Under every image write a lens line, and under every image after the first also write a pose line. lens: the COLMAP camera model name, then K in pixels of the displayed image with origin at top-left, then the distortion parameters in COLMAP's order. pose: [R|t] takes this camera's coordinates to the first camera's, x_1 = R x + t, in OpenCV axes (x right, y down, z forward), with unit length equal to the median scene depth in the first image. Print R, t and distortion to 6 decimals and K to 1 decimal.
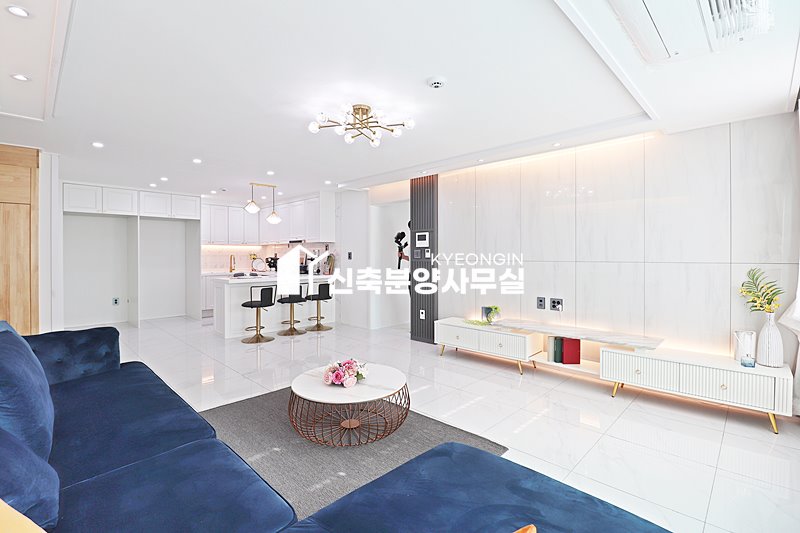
lens RADIAL K [[367.5, 0, 400.5], [0, 367.5, 255.8], [0, 0, 1]] dist [-0.001144, -0.000353]
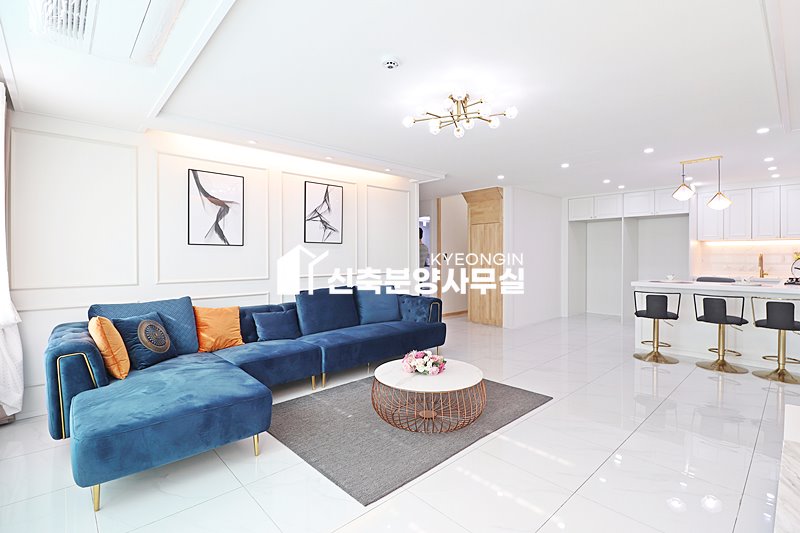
lens RADIAL K [[375.4, 0, 401.4], [0, 375.4, 259.7], [0, 0, 1]] dist [-0.016704, -0.000864]
pose [[-0.051809, 0.011411, -0.998592, 0.458516], [-0.000357, 0.999934, 0.011444, 0.001921], [0.998657, 0.000949, -0.051801, 0.481744]]
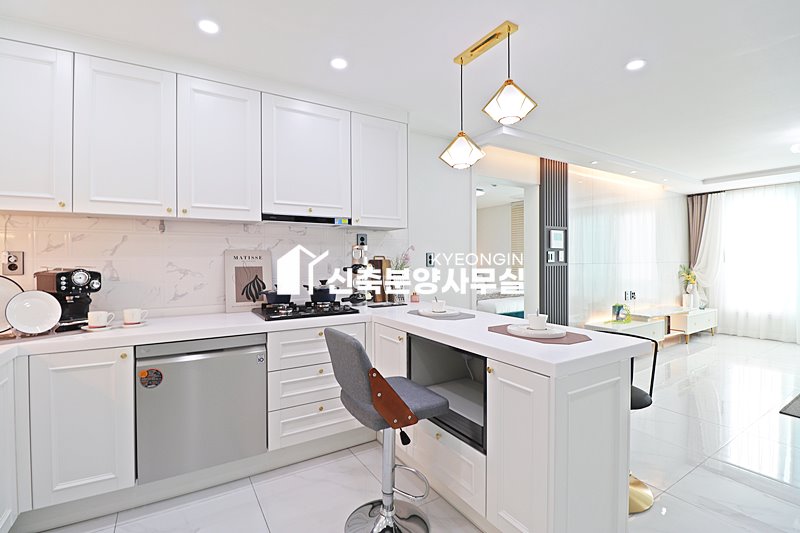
lens RADIAL K [[375.4, 0, 401.4], [0, 375.4, 259.7], [0, 0, 1]] dist [-0.016704, -0.000864]
pose [[0.239480, 0.002919, 0.970897, -0.815622], [0.001413, 0.999993, -0.003355, 0.003694], [-0.970900, 0.002175, 0.239475, 1.106619]]
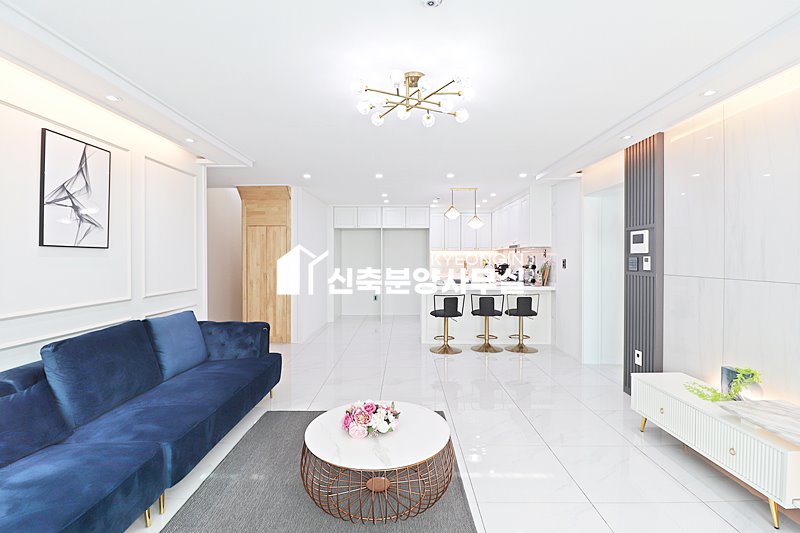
lens RADIAL K [[370.8, 0, 399.3], [0, 370.8, 260.6], [0, 0, 1]] dist [-0.017865, -0.000726]
pose [[0.691075, 0.008334, -0.722735, 0.229101], [-0.003523, 0.999960, 0.008162, -0.014427], [0.722774, -0.003095, 0.691077, 0.240432]]
